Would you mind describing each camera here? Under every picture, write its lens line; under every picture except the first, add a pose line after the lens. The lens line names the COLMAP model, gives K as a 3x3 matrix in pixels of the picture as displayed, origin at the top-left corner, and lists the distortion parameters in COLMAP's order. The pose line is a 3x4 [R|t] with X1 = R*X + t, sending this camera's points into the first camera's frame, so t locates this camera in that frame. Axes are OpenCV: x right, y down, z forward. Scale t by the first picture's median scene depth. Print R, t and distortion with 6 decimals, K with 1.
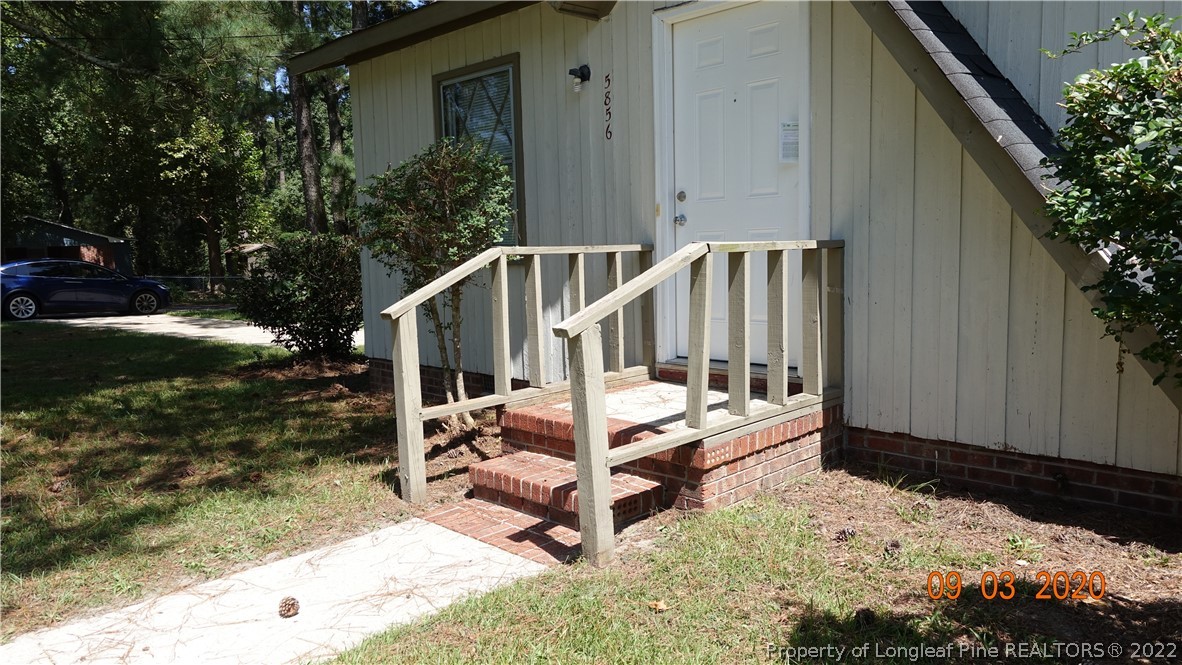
lens RADIAL K [[810.7, 0, 591.7], [0, 810.7, 327.8], [0, 0, 1]] dist [-0.002327, -0.001750]
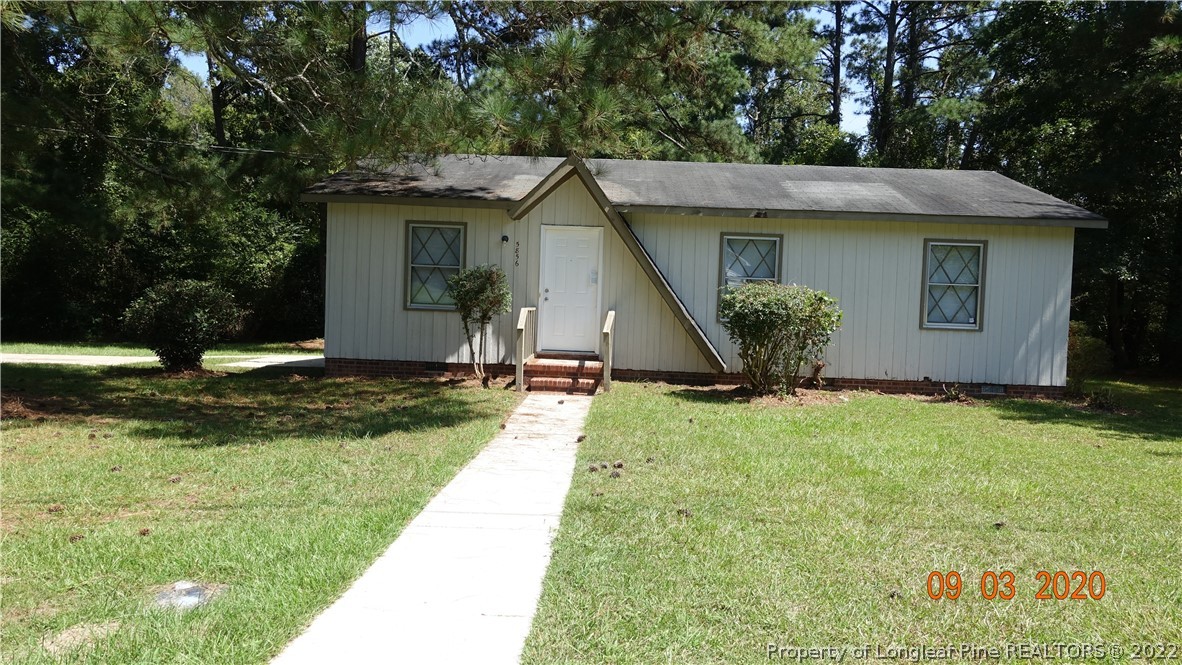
lens RADIAL K [[810.7, 0, 591.7], [0, 810.7, 327.8], [0, 0, 1]] dist [-0.002327, -0.001750]
pose [[0.720134, 0.032432, 0.693076, -1.803753], [0.024938, 0.997052, -0.072567, 0.178279], [-0.693386, 0.069542, 0.717202, -1.146415]]
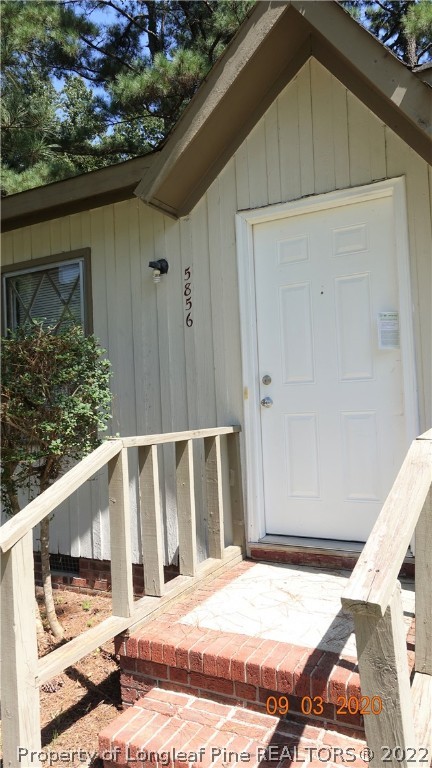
lens RADIAL K [[526.7, 0, 216.0], [0, 526.7, 384.0], [0, 0, 1]] dist [-0.002327, -0.001750]
pose [[0.959033, -0.002899, 0.283279, -0.158716], [0.044452, 0.989101, -0.140367, -0.068136], [-0.279785, 0.147208, 0.948710, 0.392380]]
